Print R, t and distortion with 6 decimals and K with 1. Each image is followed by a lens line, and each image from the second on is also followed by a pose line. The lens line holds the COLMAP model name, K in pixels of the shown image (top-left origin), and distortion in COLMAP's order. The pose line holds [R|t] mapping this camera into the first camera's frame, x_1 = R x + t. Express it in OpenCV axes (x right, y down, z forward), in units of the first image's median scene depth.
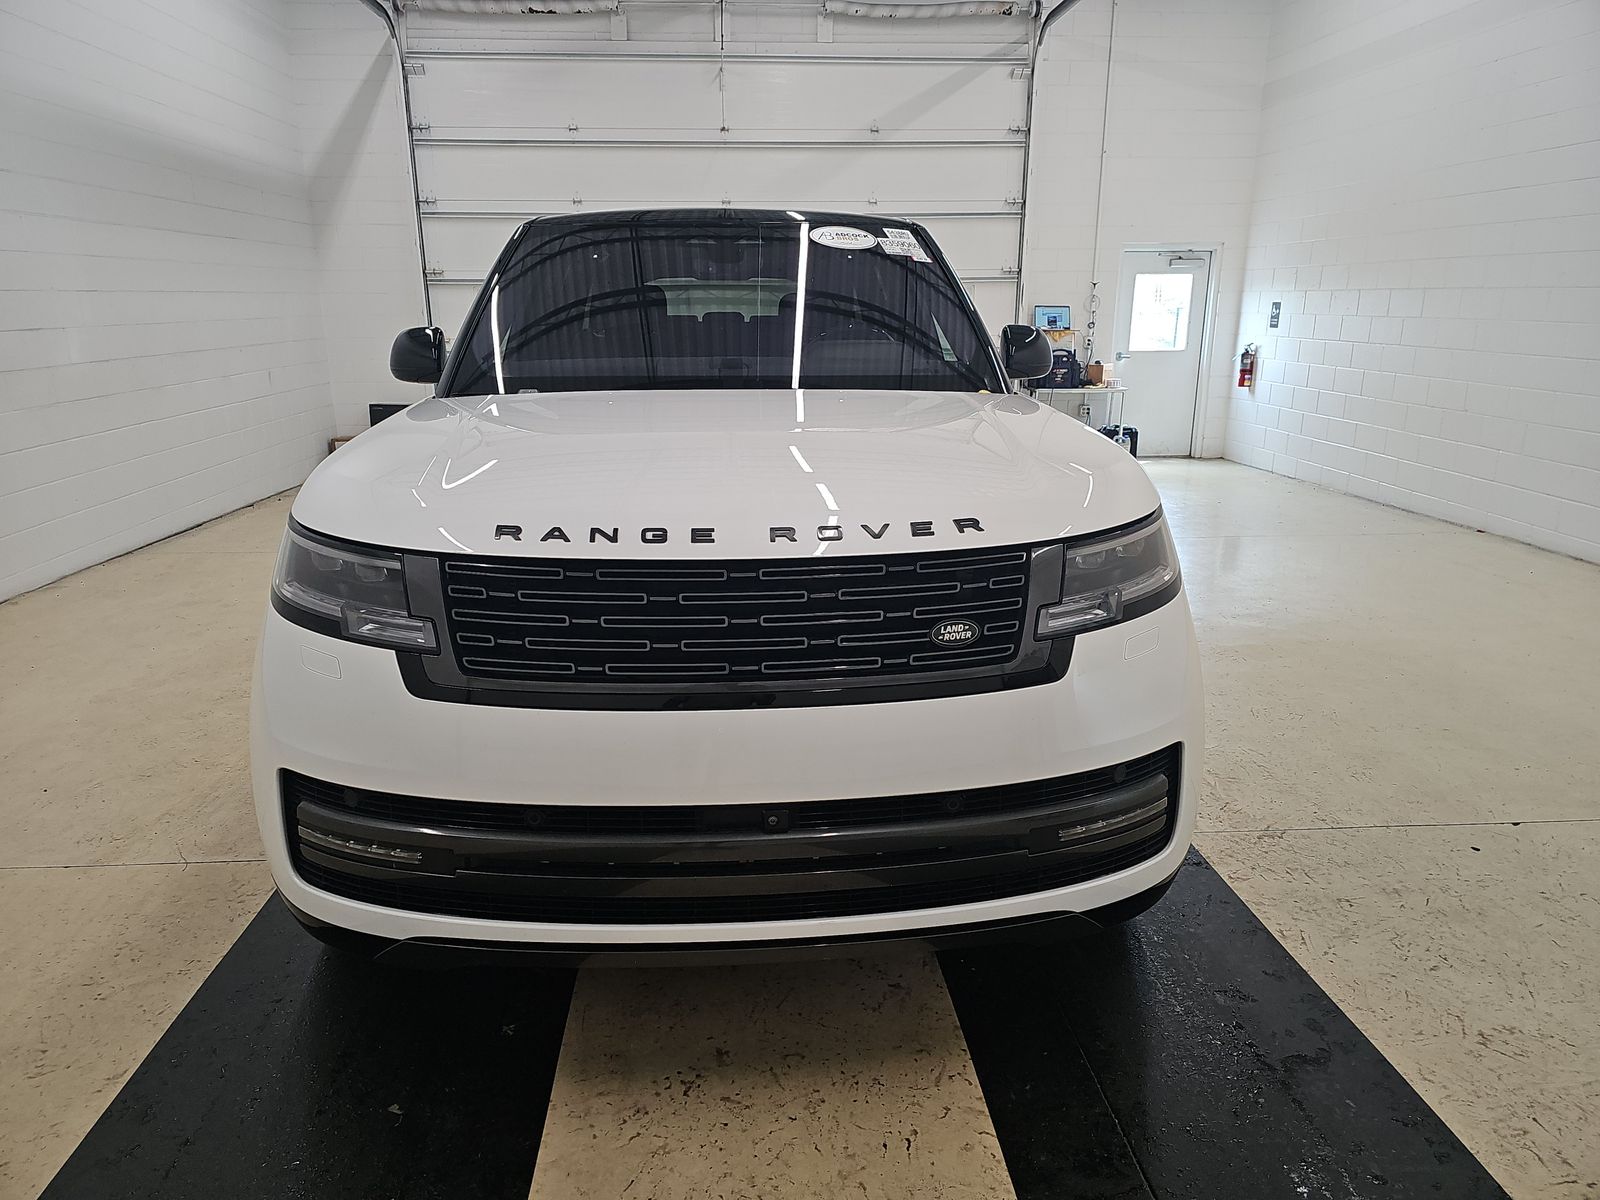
lens RADIAL K [[1064.0, 0, 799.2], [0, 1064.0, 597.1], [0, 0, 1]] dist [0.056677, -0.056470]
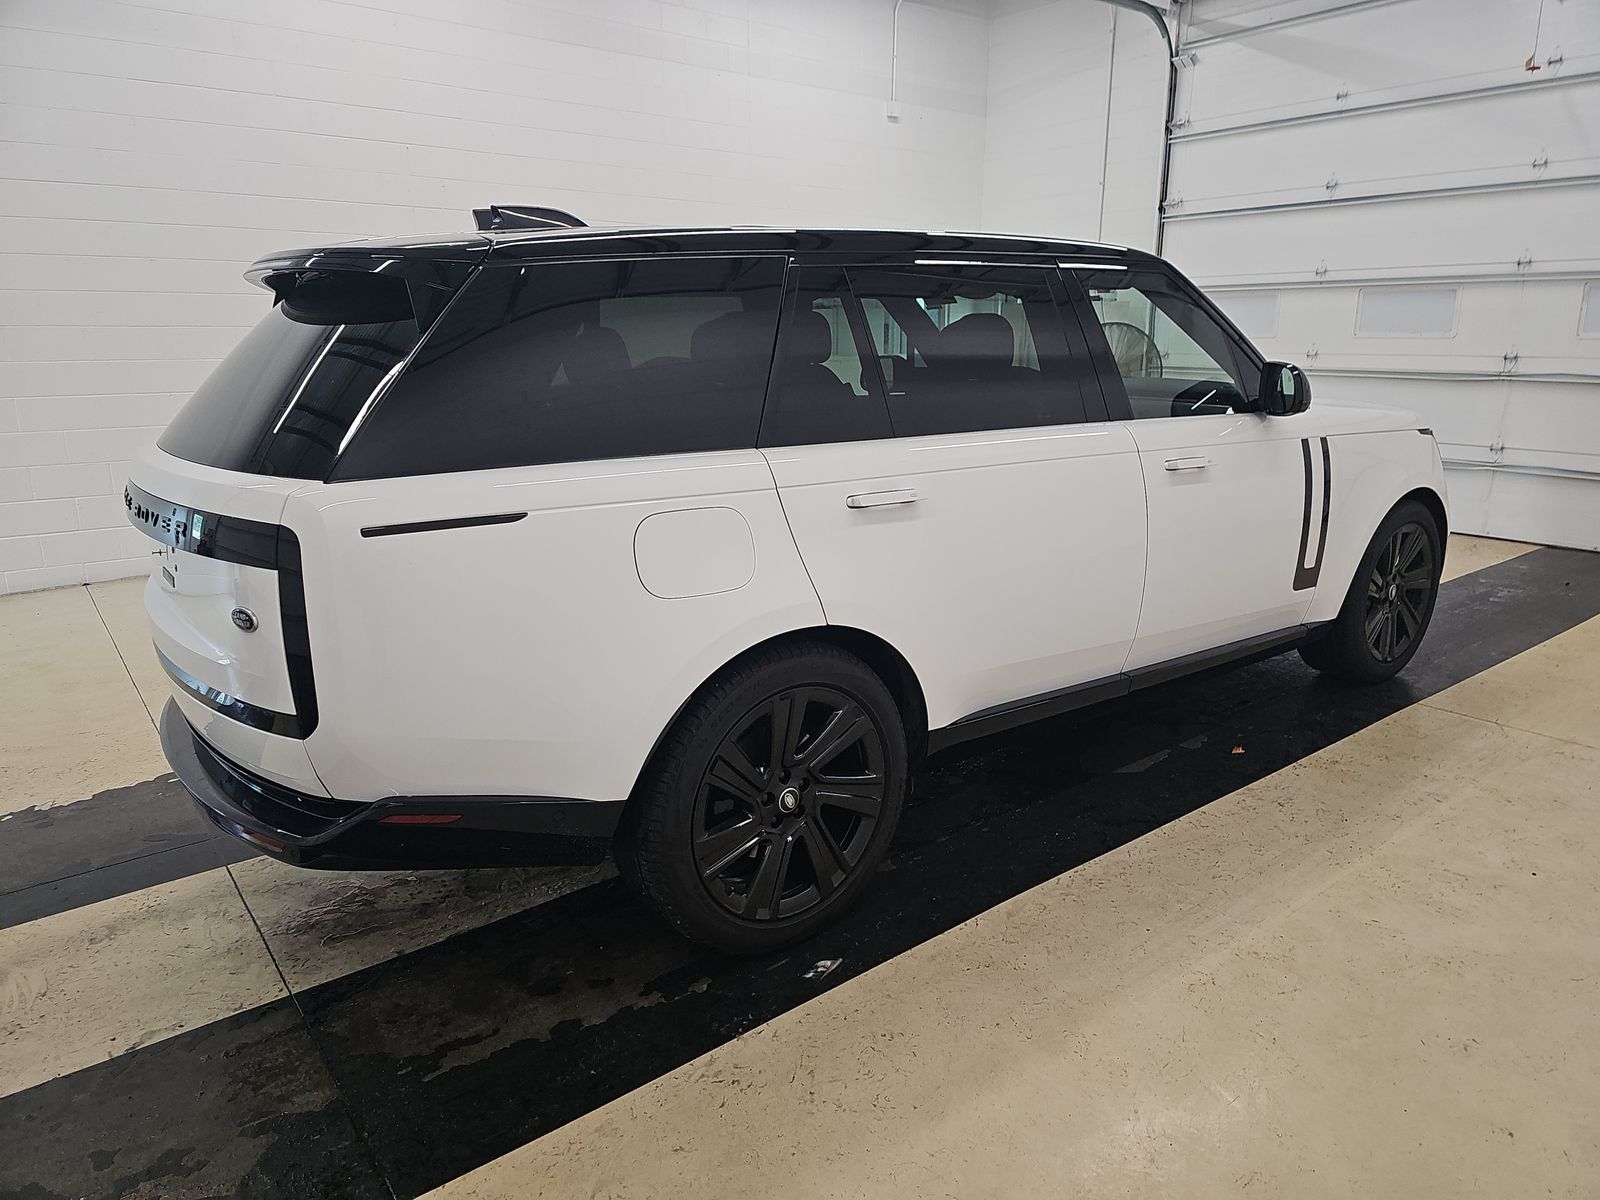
lens RADIAL K [[1058.7, 0, 807.9], [0, 1058.7, 595.8], [0, 0, 1]] dist [0.055700, -0.053772]
pose [[-0.561086, -0.190412, 0.805559, -0.357575], [0.233227, 0.897389, 0.374565, -0.198983], [-0.794221, 0.398041, -0.459103, 0.705577]]
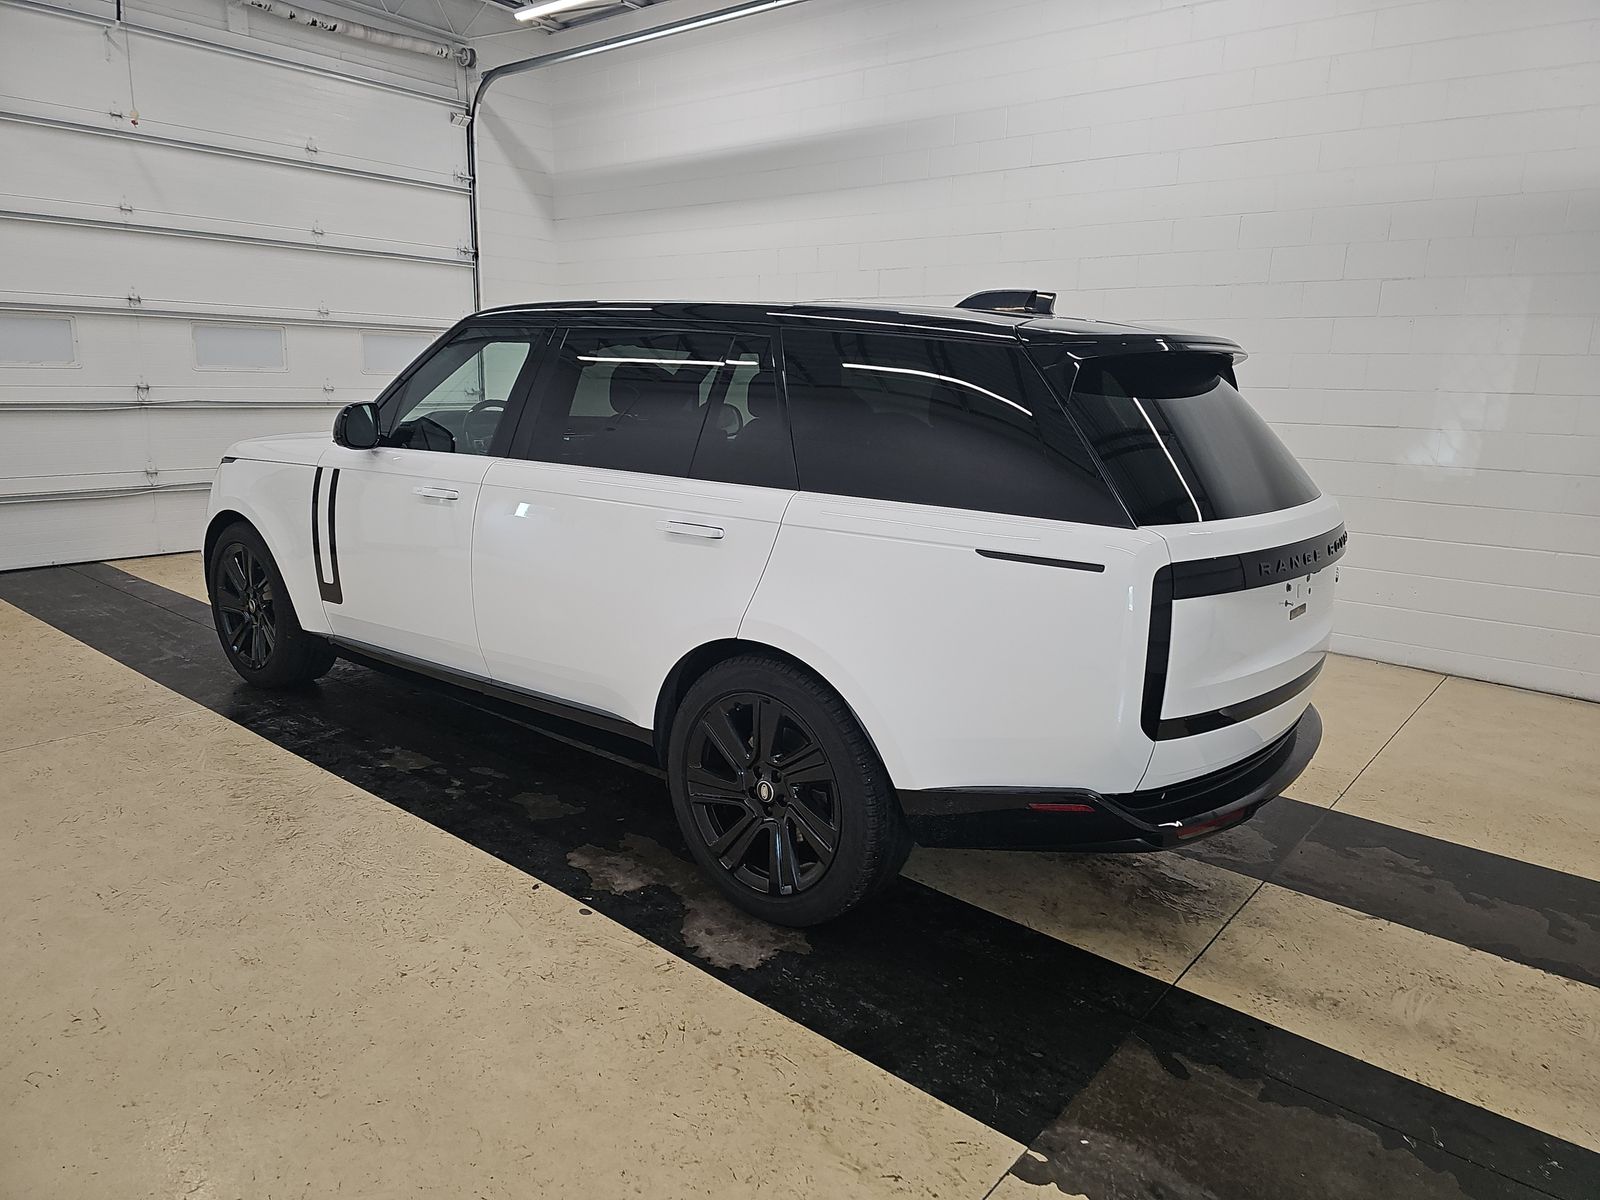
lens RADIAL K [[1058.7, 0, 807.9], [0, 1058.7, 595.8], [0, 0, 1]] dist [0.055700, -0.053772]
pose [[-0.678726, 0.144417, -0.720051, -0.158025], [-0.219538, 0.895739, 0.386593, -0.210086], [0.700809, 0.420470, -0.576257, 0.730951]]
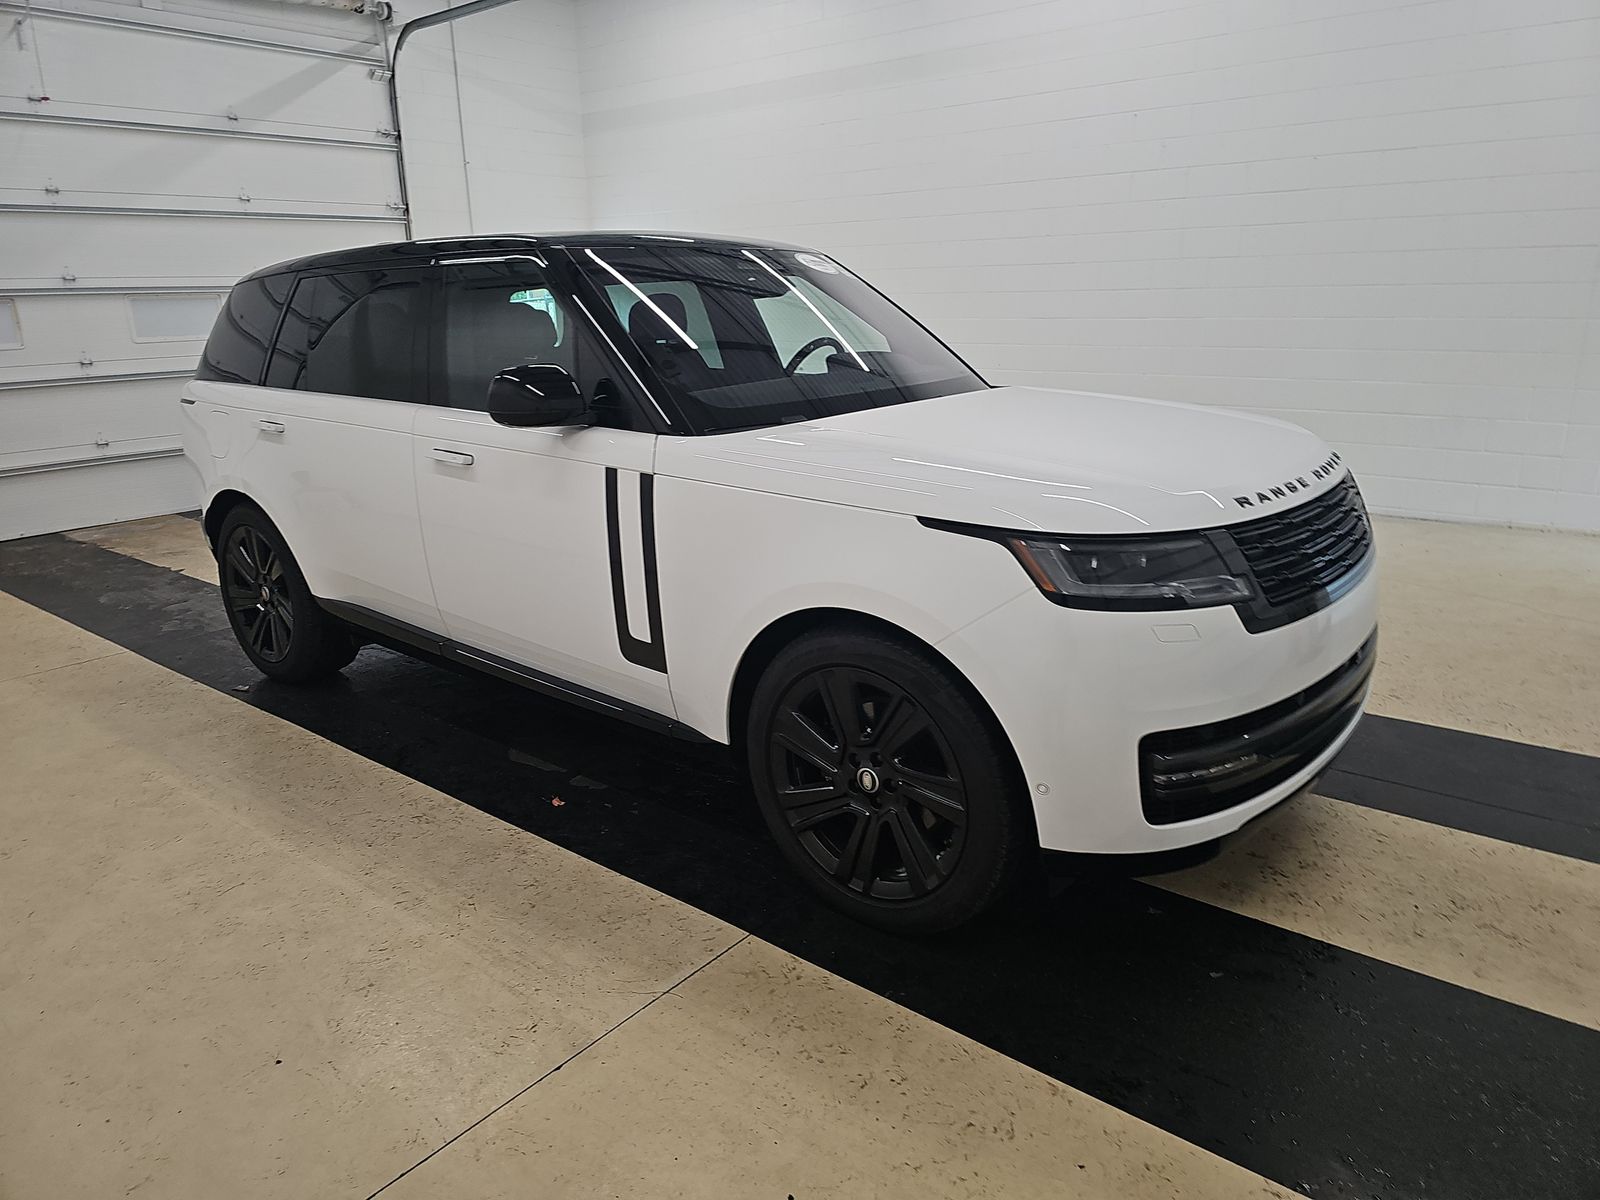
lens RADIAL K [[1058.7, 0, 807.9], [0, 1058.7, 595.8], [0, 0, 1]] dist [0.055700, -0.053772]
pose [[0.678611, -0.214379, 0.702516, -0.312582], [0.213166, 0.972775, 0.090938, -0.035940], [-0.702885, 0.088041, 0.705834, 0.087395]]
